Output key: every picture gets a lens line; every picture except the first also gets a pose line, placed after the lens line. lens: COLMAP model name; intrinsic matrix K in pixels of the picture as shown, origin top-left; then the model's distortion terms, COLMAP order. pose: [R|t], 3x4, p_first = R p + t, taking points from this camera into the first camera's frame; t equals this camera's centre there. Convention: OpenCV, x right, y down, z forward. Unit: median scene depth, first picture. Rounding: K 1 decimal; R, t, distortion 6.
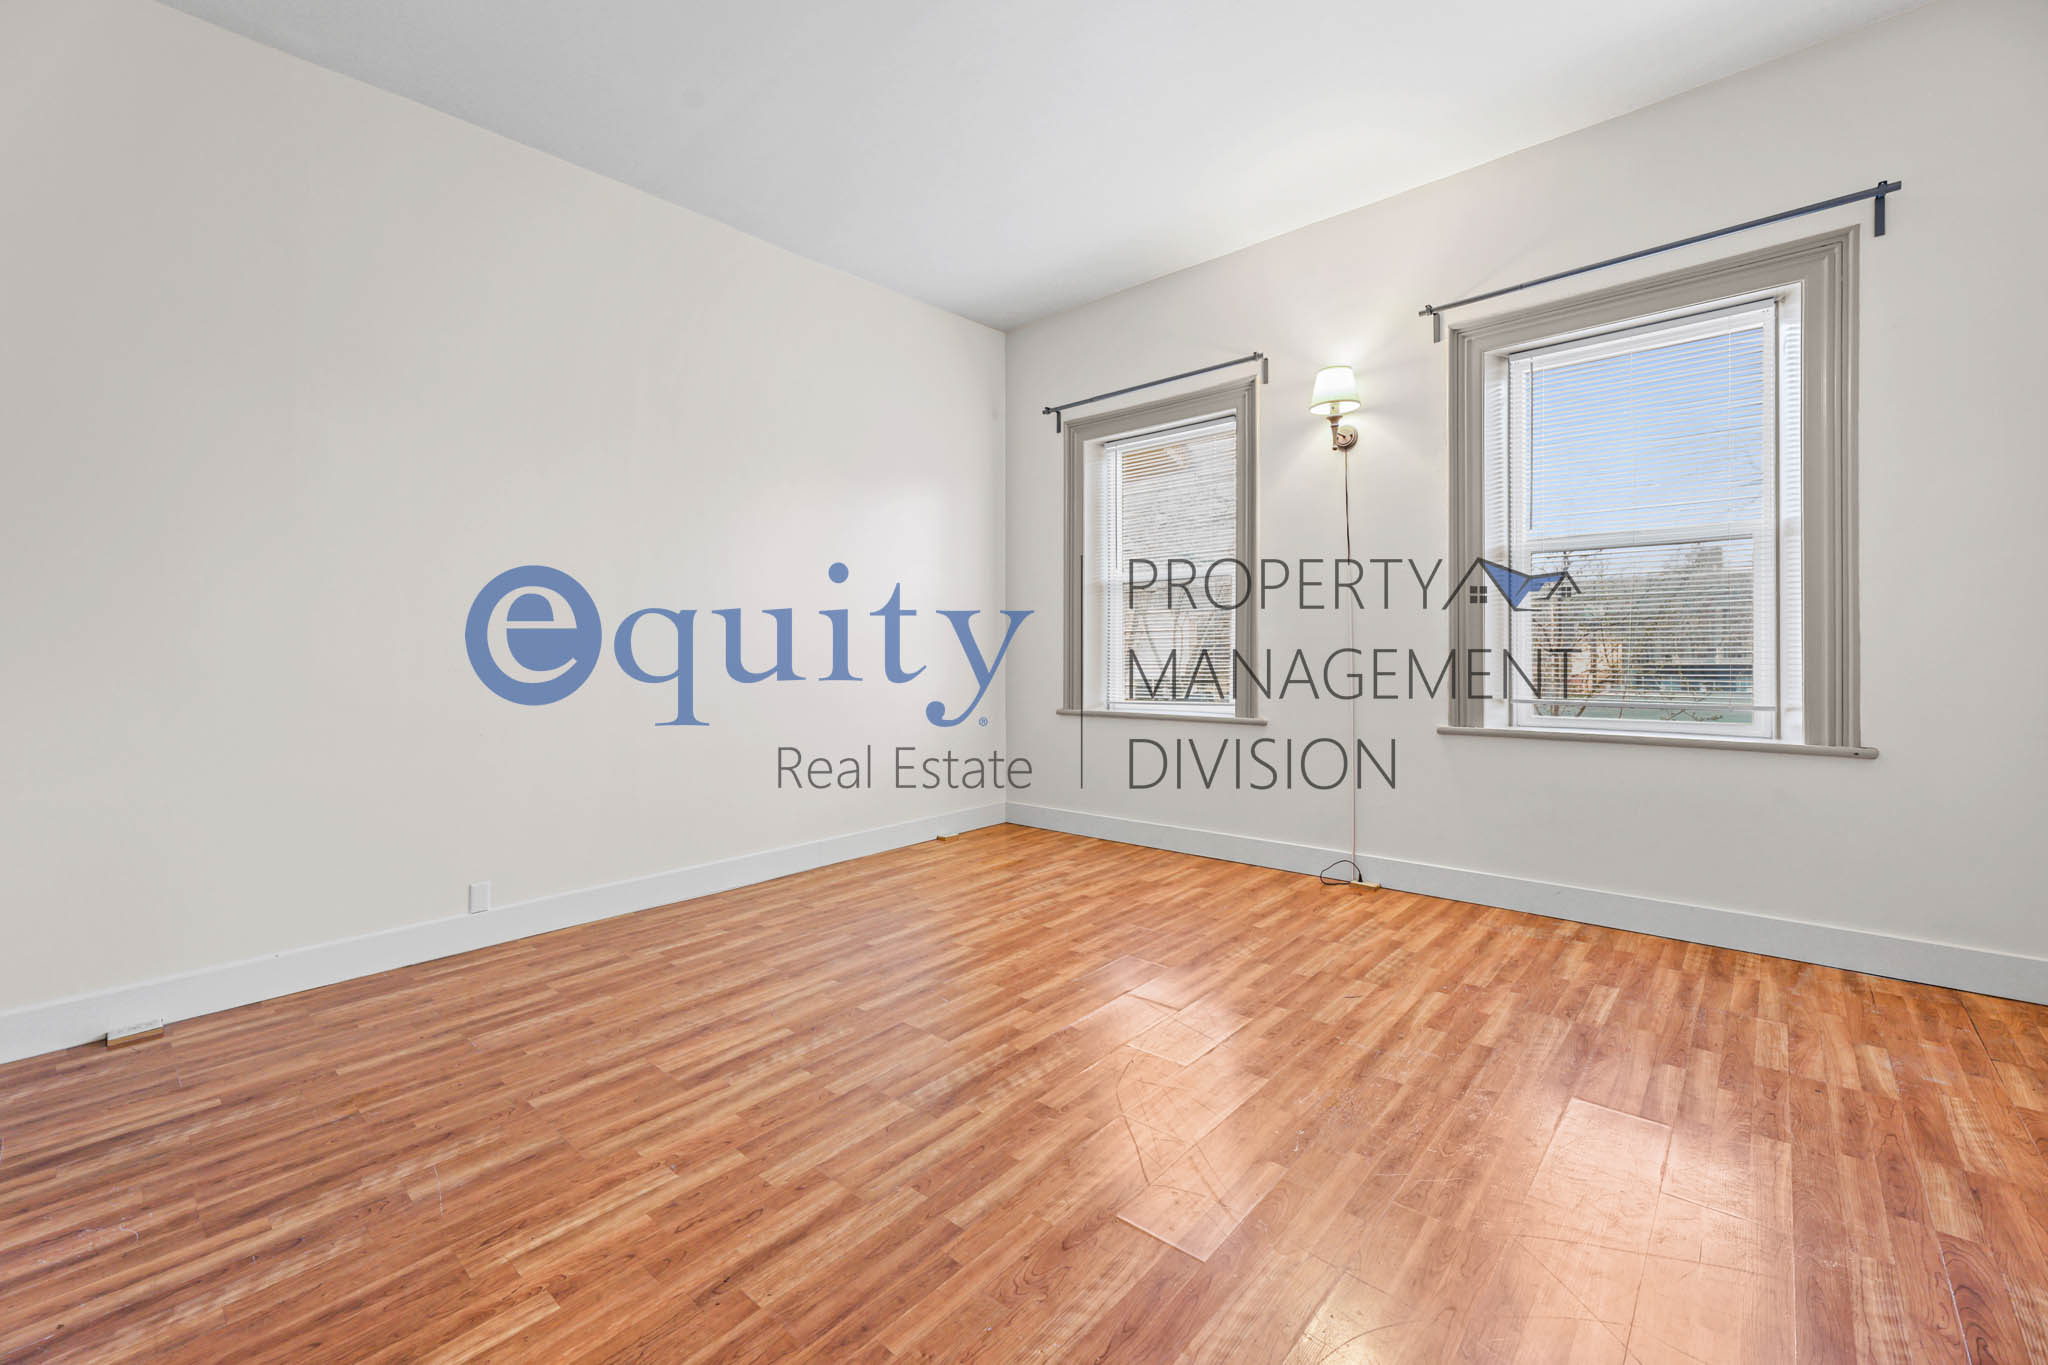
lens RADIAL K [[850.9, 0, 1018.2], [0, 850.9, 644.2], [0, 0, 1]] dist [0.002700, 0.000246]
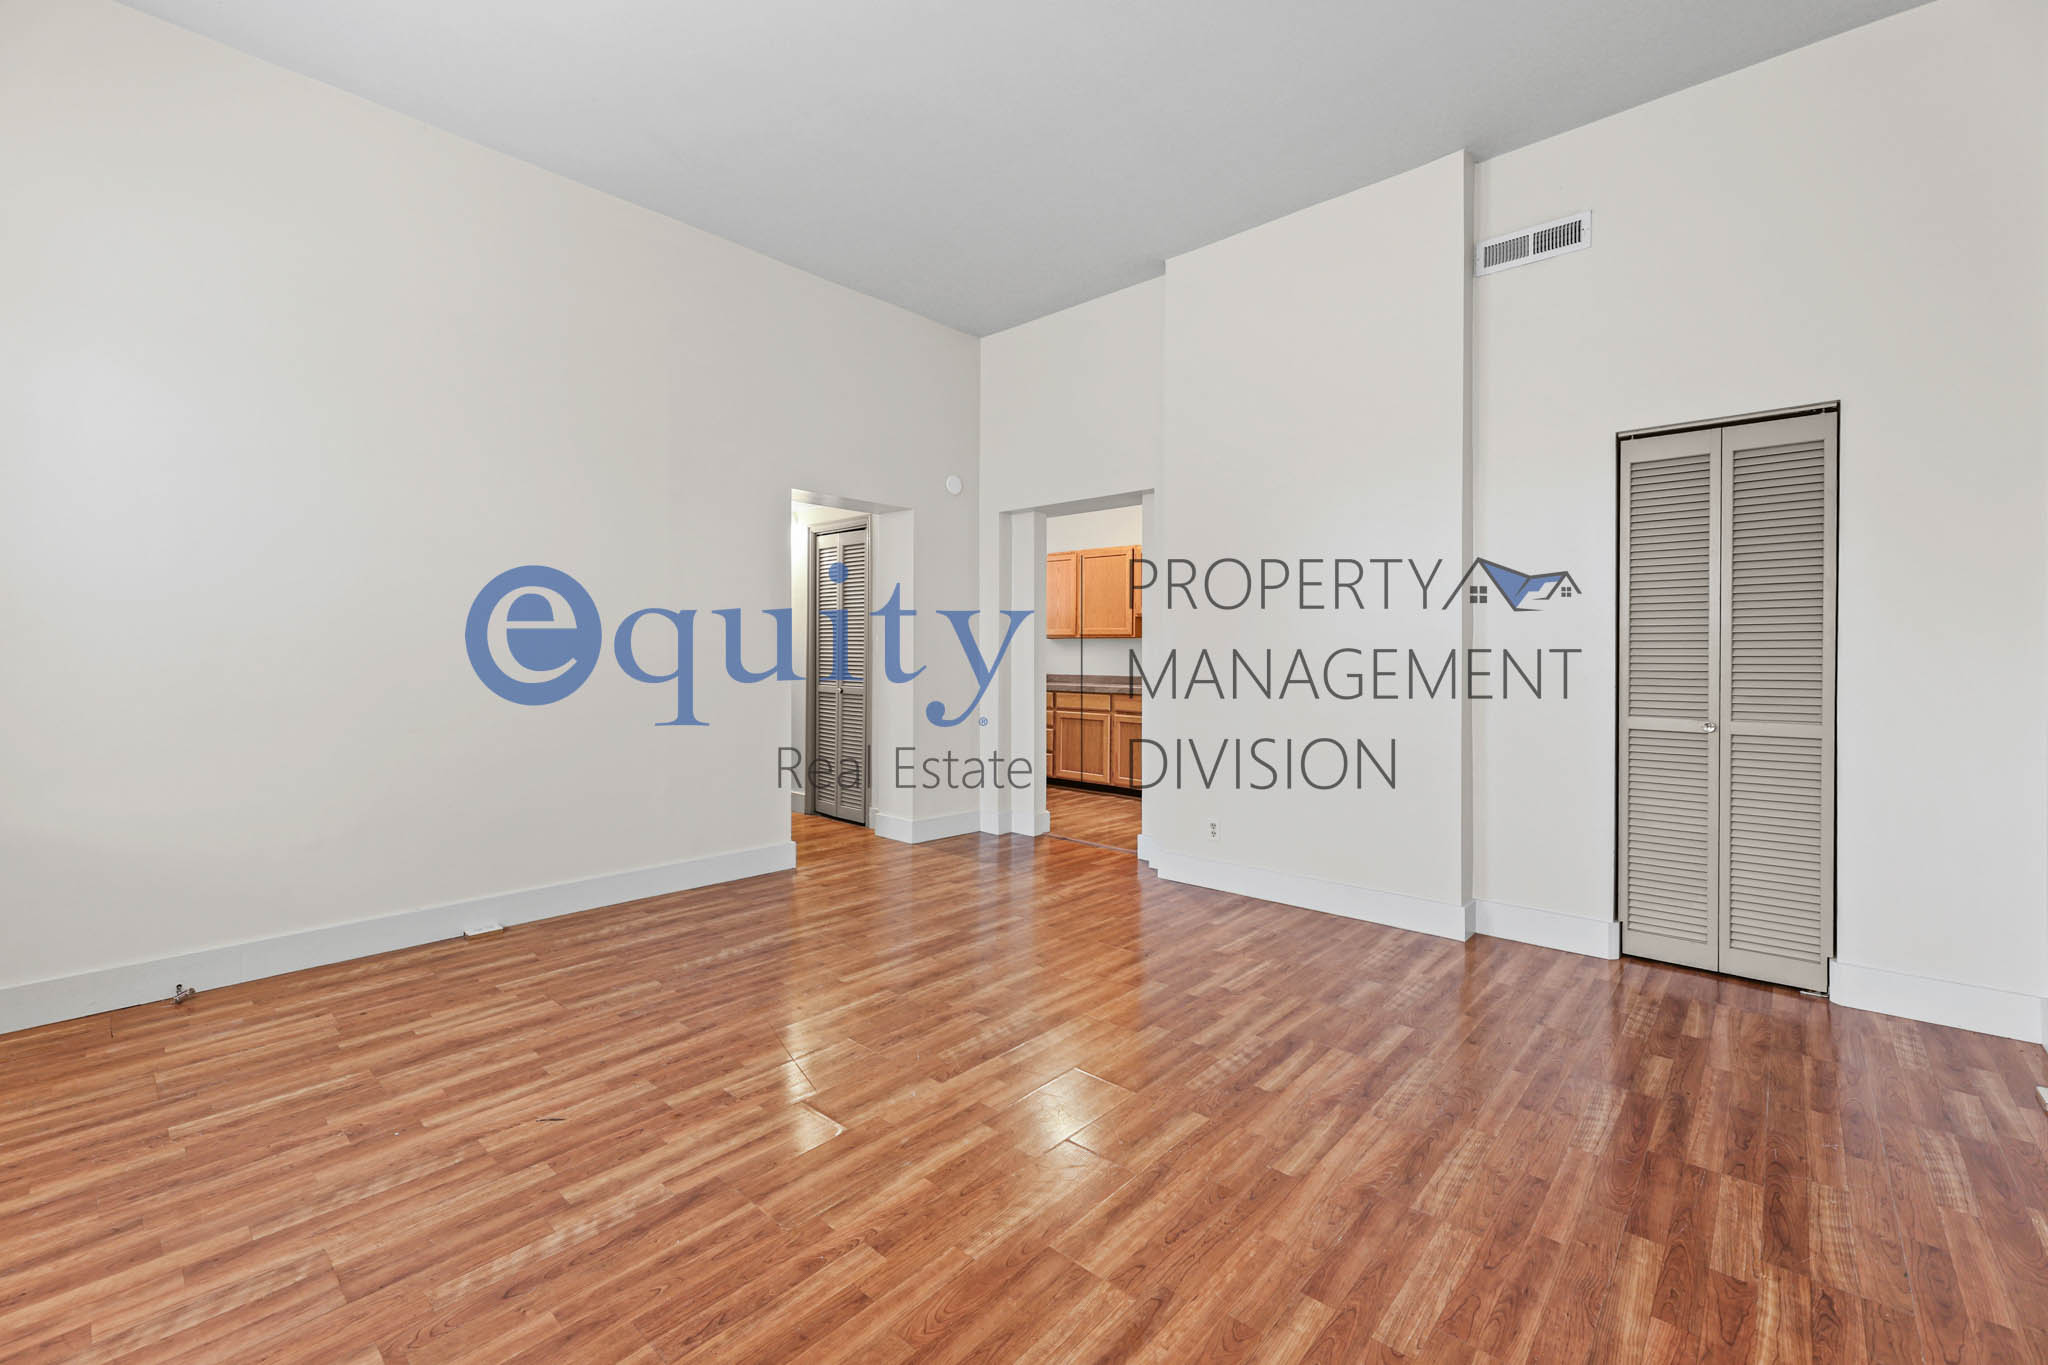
lens RADIAL K [[833.1, 0, 1024.6], [0, 833.1, 657.9], [0, 0, 1]] dist [0.003621, 0.000082]
pose [[-0.999937, 0.010827, -0.003009, -0.026456], [0.010849, 0.999913, -0.007450, 0.016975], [0.002928, -0.007482, -0.999968, 1.770260]]
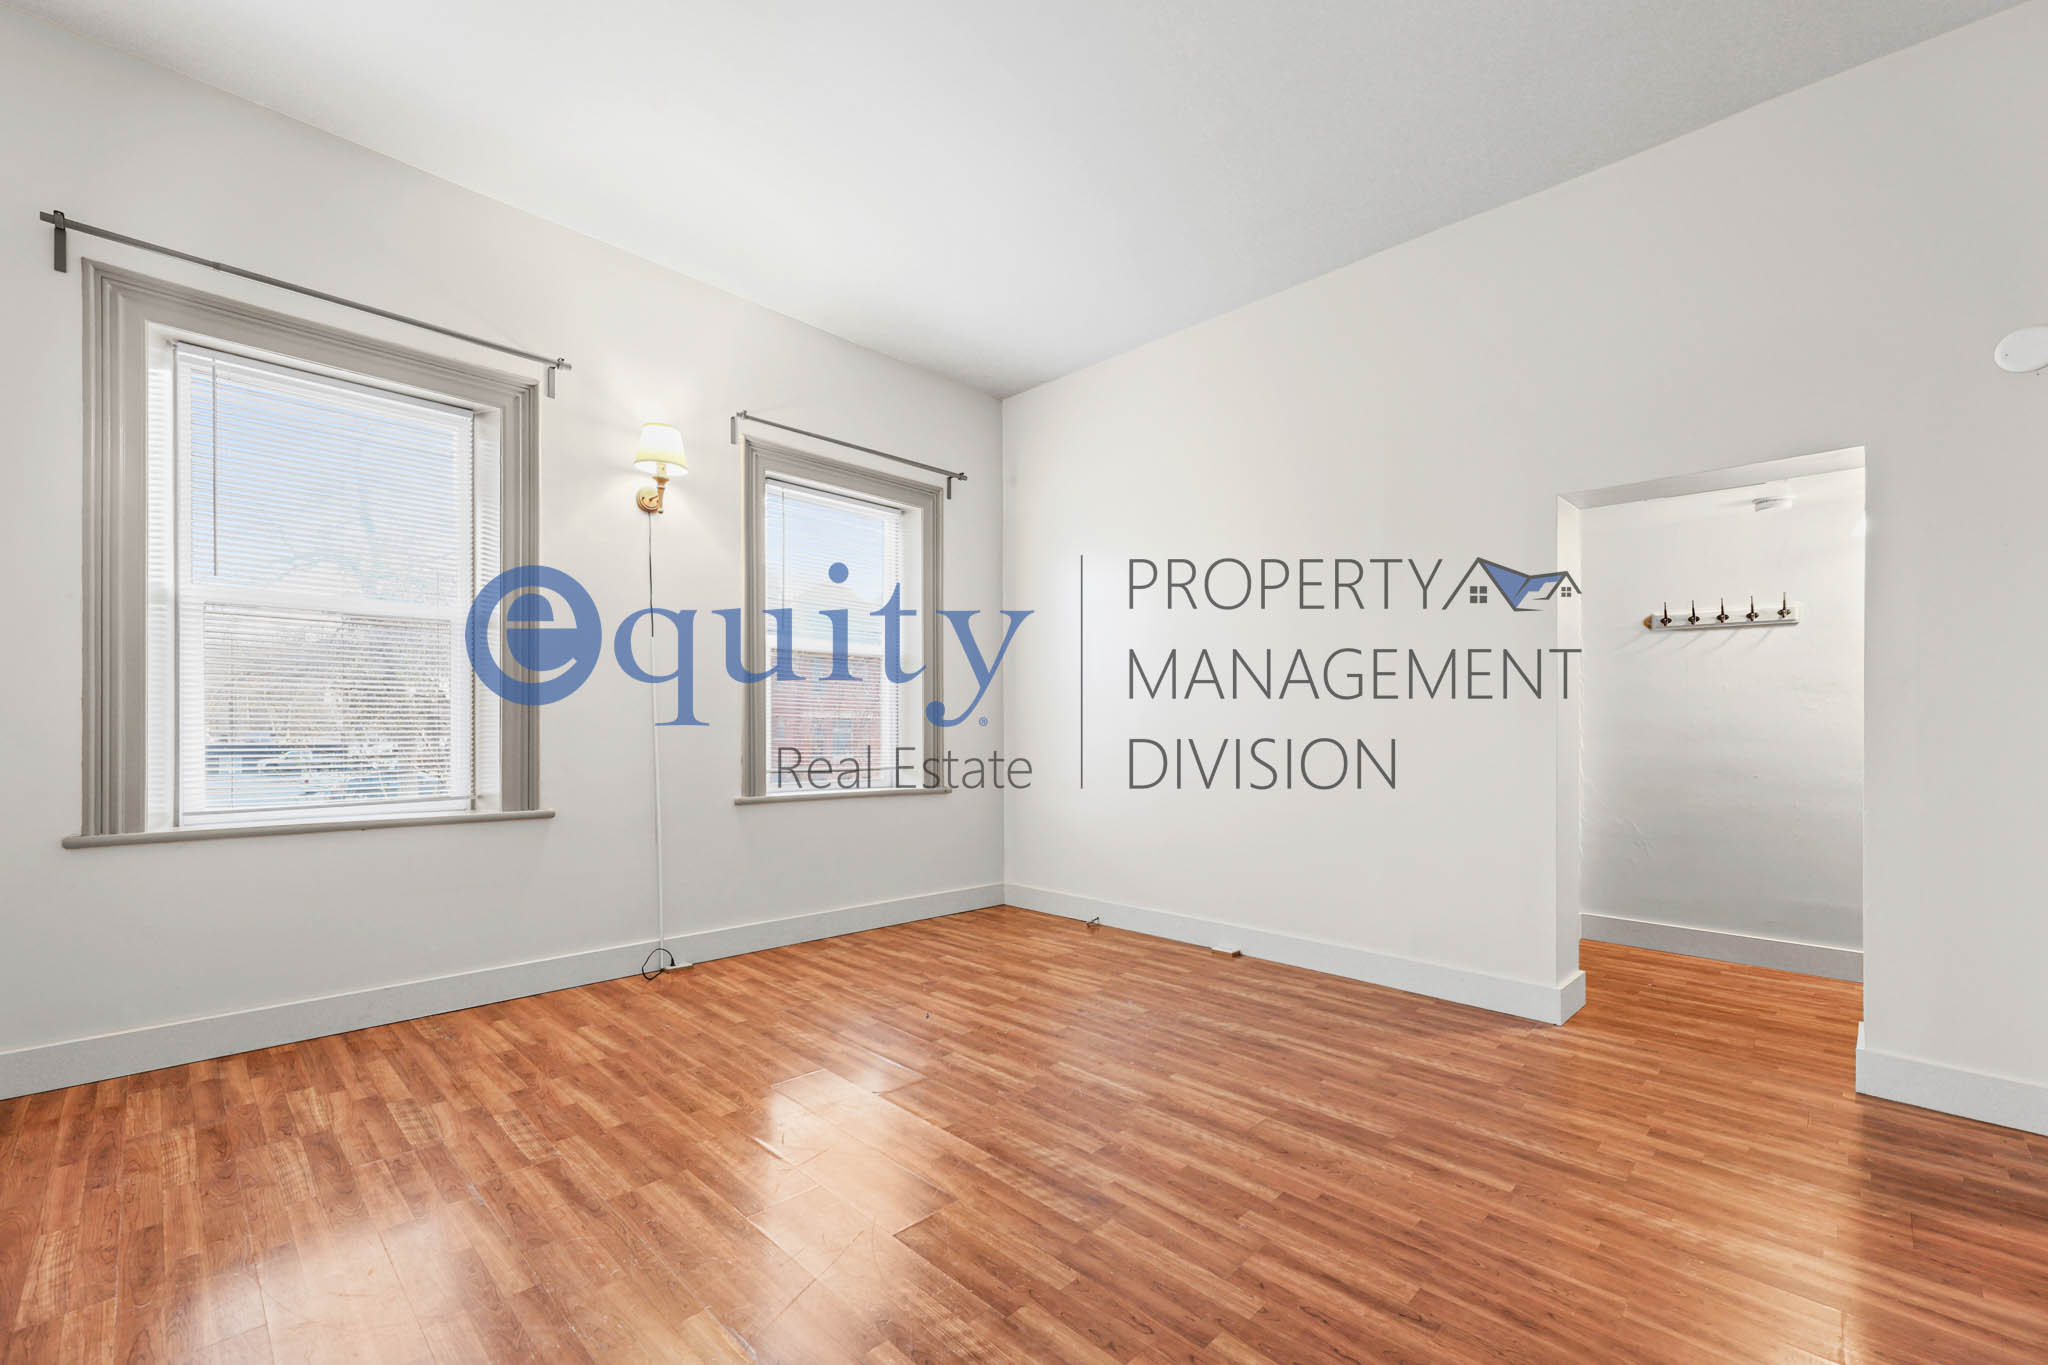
lens RADIAL K [[864.7, 0, 1023.5], [0, 864.7, 726.3], [0, 0, 1]] dist [0.000128, 0.007537]
pose [[0.034591, 0.013217, 0.999314, -0.846063], [-0.018266, 0.999754, -0.012590, 0.016976], [-0.999235, -0.017818, 0.034824, 0.842512]]
